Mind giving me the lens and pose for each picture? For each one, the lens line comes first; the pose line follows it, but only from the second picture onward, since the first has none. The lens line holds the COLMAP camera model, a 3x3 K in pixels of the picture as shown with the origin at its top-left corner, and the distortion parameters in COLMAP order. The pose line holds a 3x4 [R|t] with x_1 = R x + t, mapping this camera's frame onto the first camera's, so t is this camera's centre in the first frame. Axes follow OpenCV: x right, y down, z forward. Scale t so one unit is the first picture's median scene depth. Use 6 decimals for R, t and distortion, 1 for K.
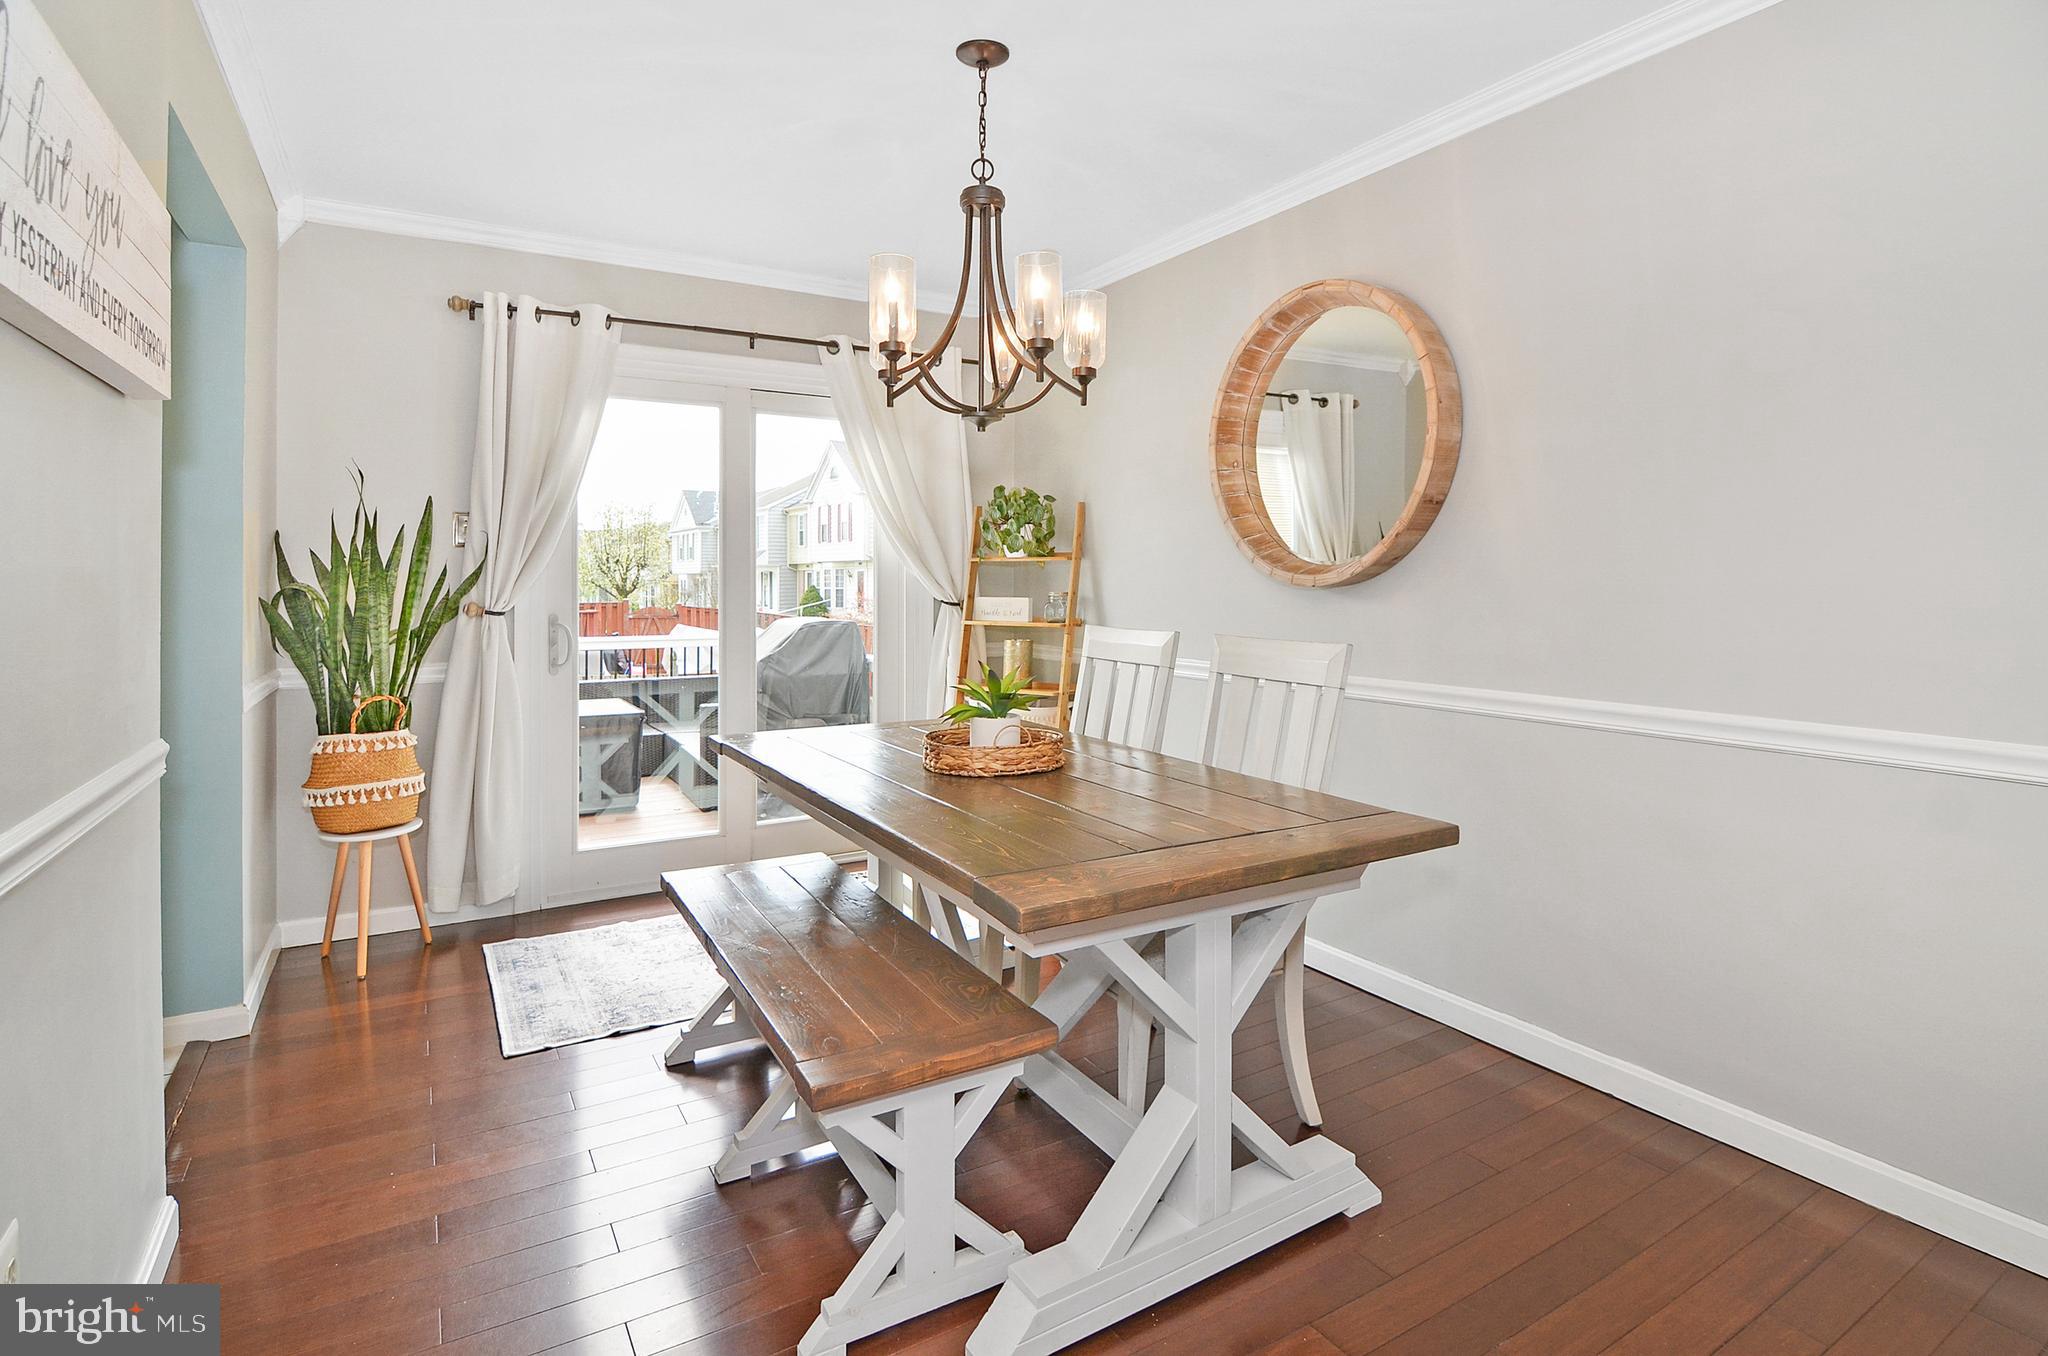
lens RADIAL K [[1012.6, 0, 1025.3], [0, 1012.6, 583.6], [0, 0, 1]] dist [-0.014149, -0.001238]
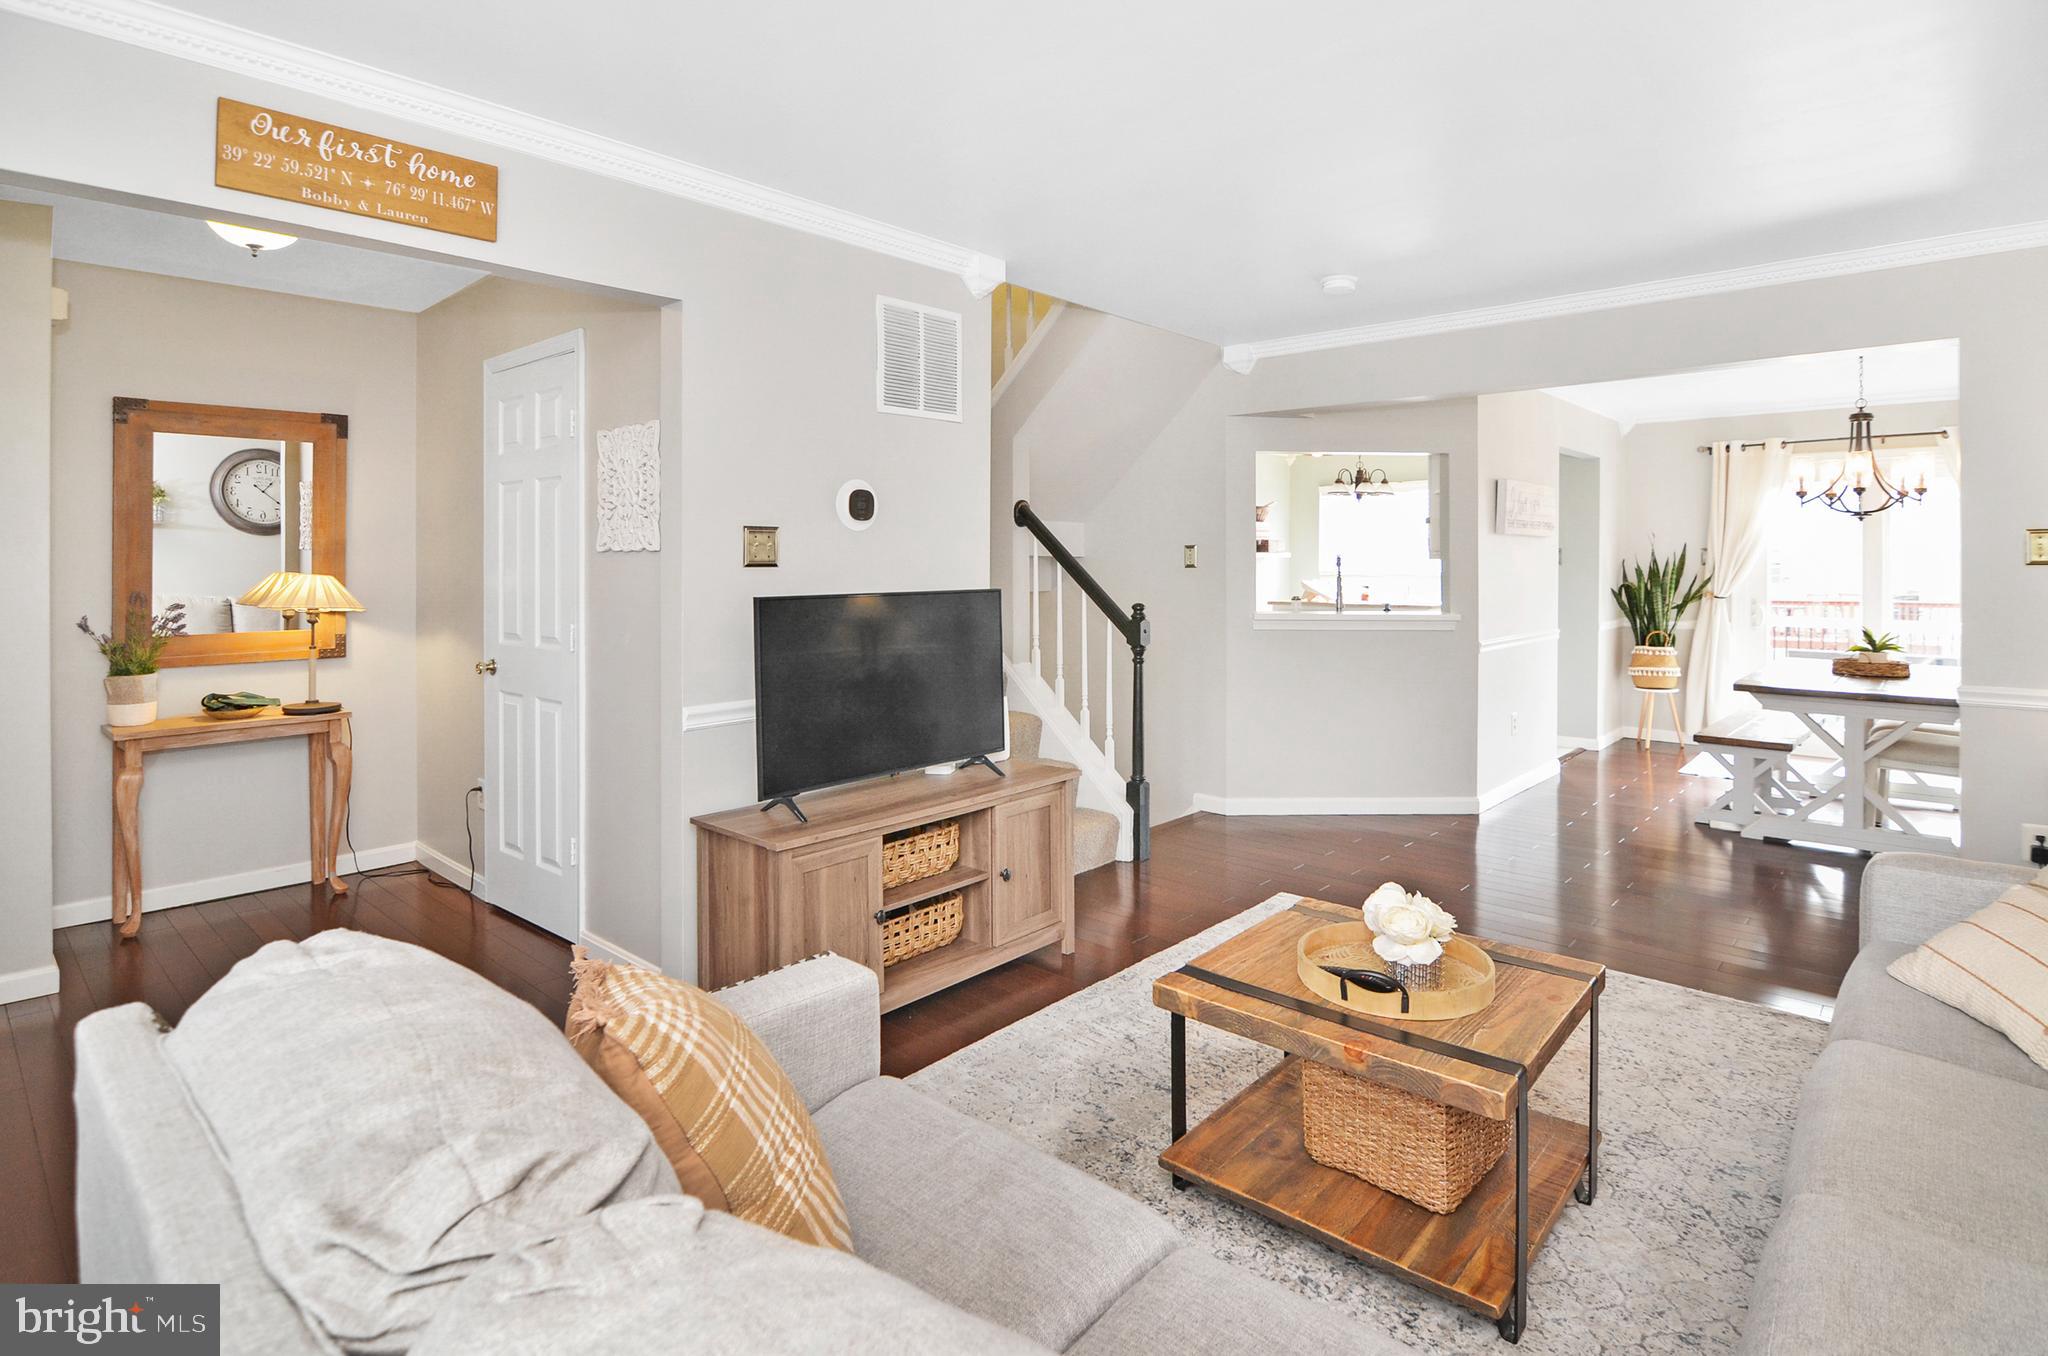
lens RADIAL K [[1032.9, 0, 1045.8], [0, 1032.9, 565.2], [0, 0, 1]] dist [-0.012158, -0.000144]
pose [[0.295681, 0.004551, -0.955276, 1.185559], [-0.003707, 0.999987, 0.003616, -0.043169], [0.955280, 0.002472, 0.295694, -1.031859]]
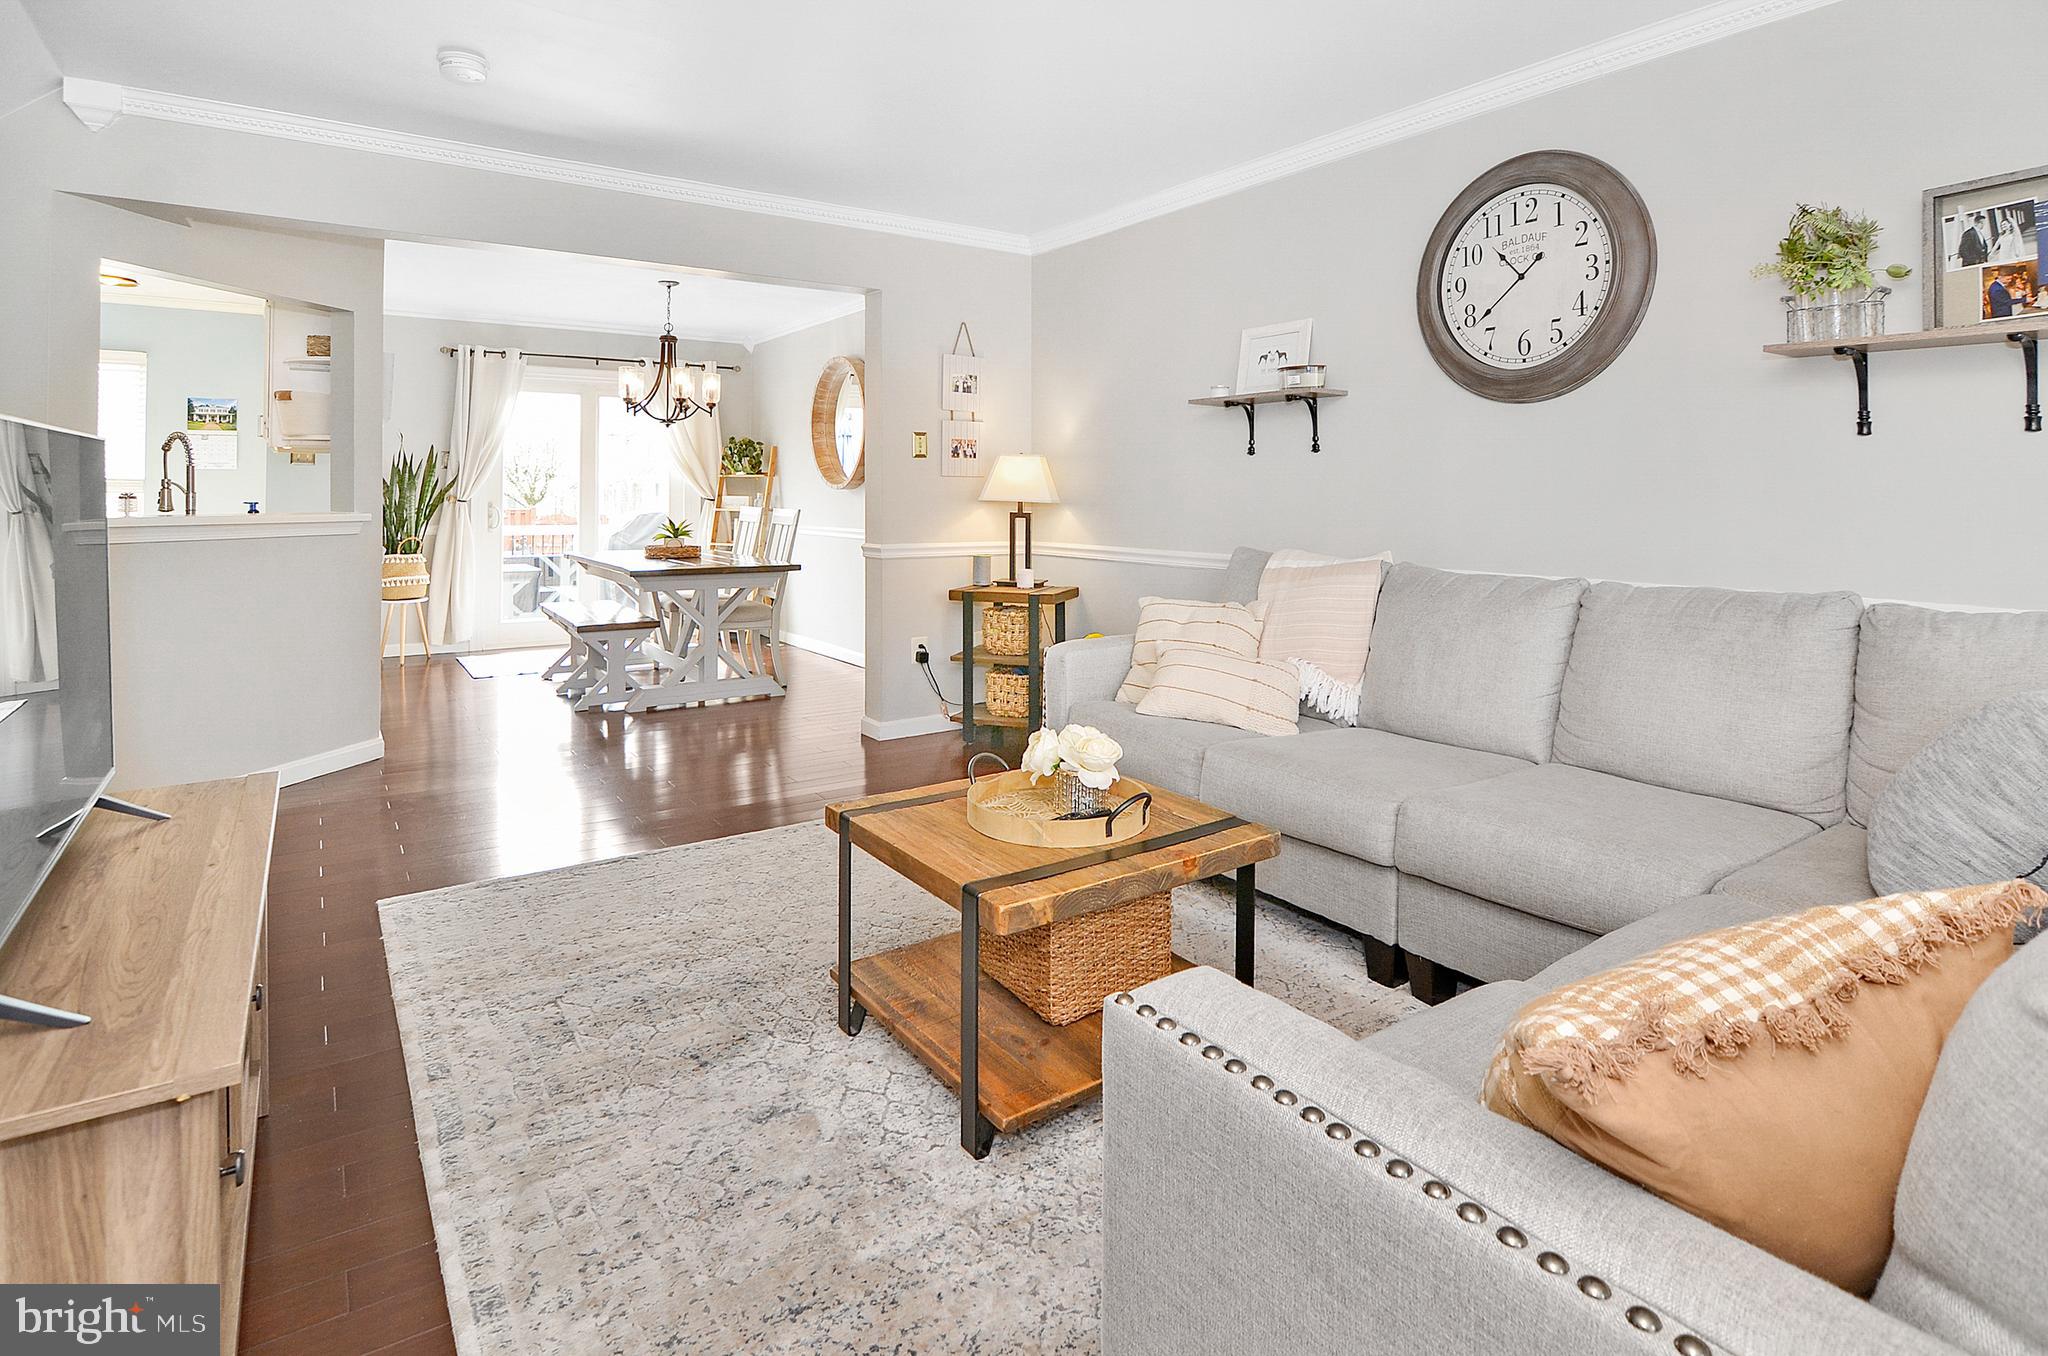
lens RADIAL K [[1046.7, 0, 1037.2], [0, 1046.7, 494.2], [0, 0, 1]] dist [-0.011986, -0.000520]
pose [[0.997423, 0.005675, 0.071517, 0.535649], [-0.005495, 0.999981, -0.002708, 0.016492], [-0.071531, 0.002308, 0.997436, -1.315971]]
